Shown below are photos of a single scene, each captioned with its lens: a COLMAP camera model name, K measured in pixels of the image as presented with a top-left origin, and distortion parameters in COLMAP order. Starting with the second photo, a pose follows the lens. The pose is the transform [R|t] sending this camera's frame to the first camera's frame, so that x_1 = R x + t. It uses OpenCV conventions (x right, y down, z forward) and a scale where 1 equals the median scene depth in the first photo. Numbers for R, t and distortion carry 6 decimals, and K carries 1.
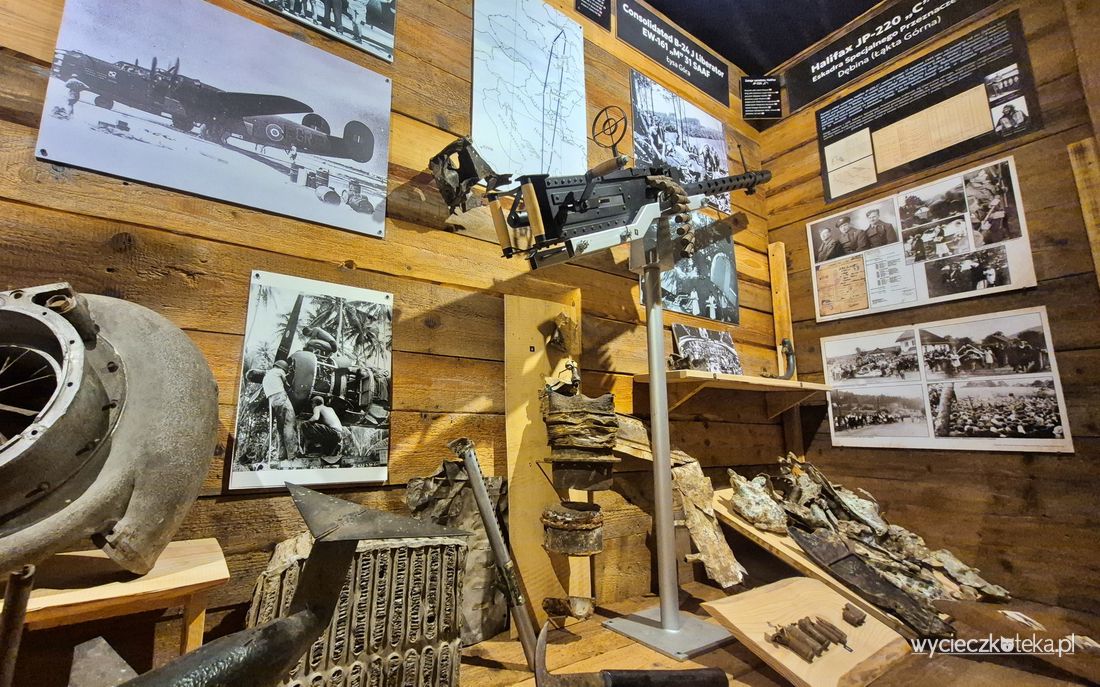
lens RADIAL K [[498.5, 0, 548.7], [0, 498.5, 330.0], [0, 0, 1]] dist [-0.001673, -0.001228]
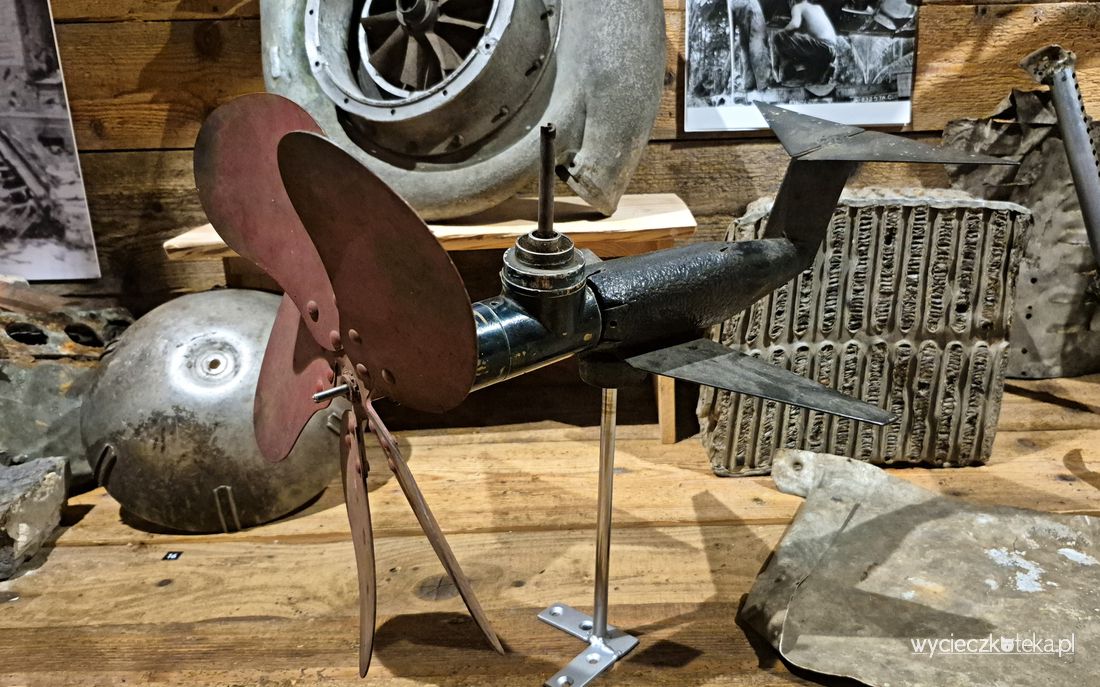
lens RADIAL K [[984.1, 0, 550.0], [0, 984.1, 343.5], [0, 0, 1]] dist [0.149708, -0.242542]
pose [[0.780600, 0.141310, -0.608848, 0.153794], [0.135152, 0.912901, 0.385156, 0.022380], [0.610244, -0.382940, 0.693512, -0.288391]]
